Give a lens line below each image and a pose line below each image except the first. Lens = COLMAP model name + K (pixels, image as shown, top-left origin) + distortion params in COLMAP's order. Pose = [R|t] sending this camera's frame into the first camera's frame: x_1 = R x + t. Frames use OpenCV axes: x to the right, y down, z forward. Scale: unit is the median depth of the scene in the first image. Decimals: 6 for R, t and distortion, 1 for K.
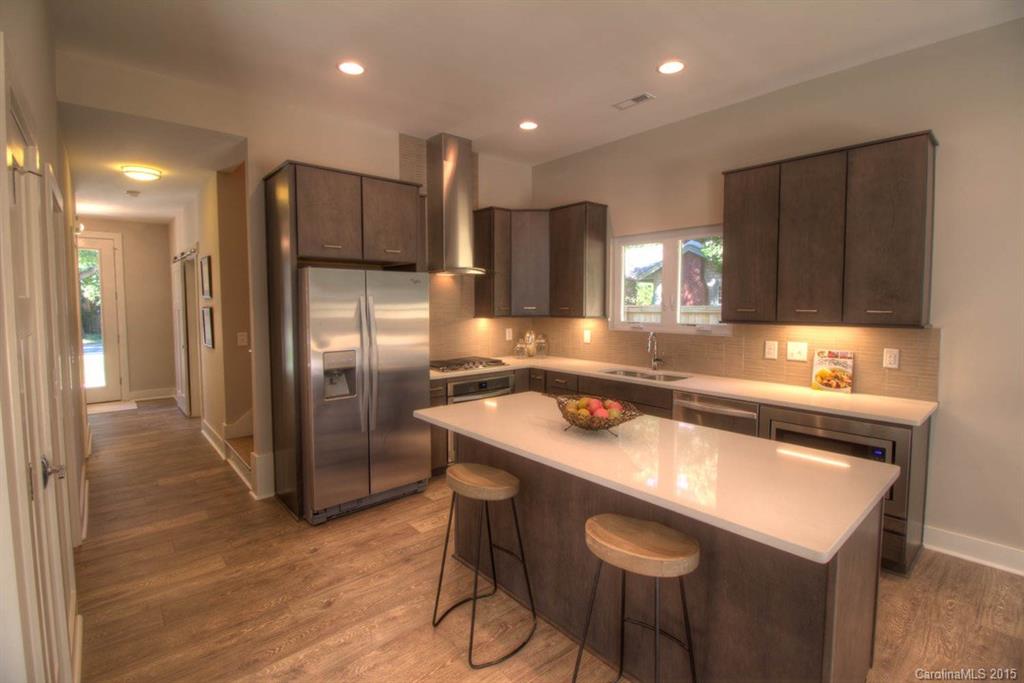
lens RADIAL K [[474.9, 0, 511.4], [0, 474.9, 335.2], [0, 0, 1]] dist [0.001055, -0.011702]
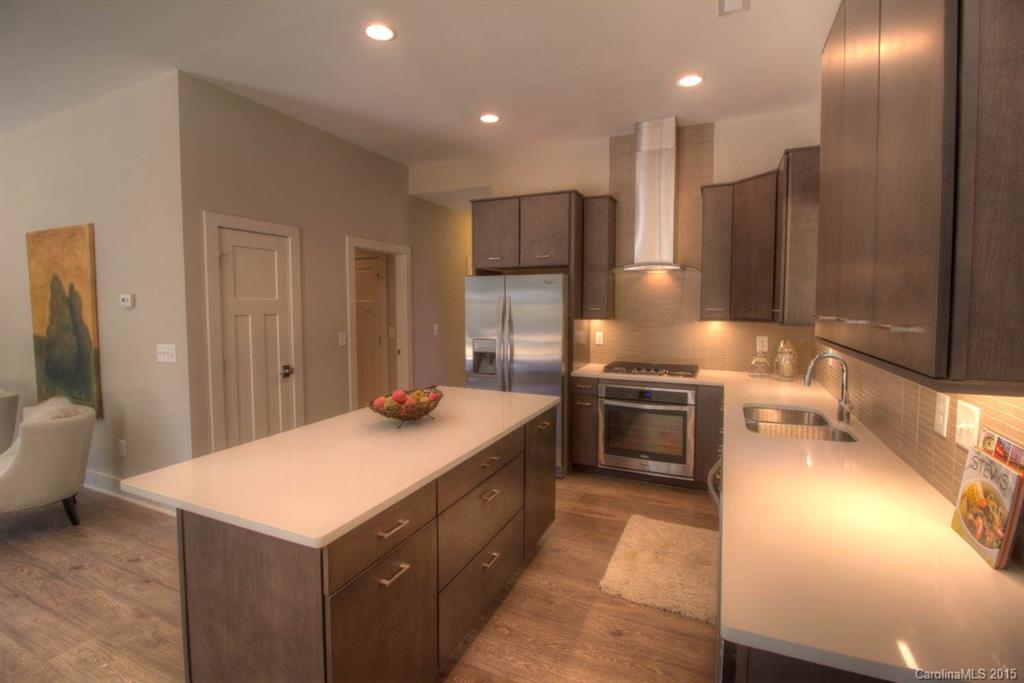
lens RADIAL K [[474.9, 0, 511.4], [0, 474.9, 335.2], [0, 0, 1]] dist [0.001055, -0.011702]
pose [[0.419152, 0.062798, -0.905742, 0.669032], [-0.056447, 0.997478, 0.043036, -0.031538], [0.906160, 0.033088, 0.421640, 0.411093]]
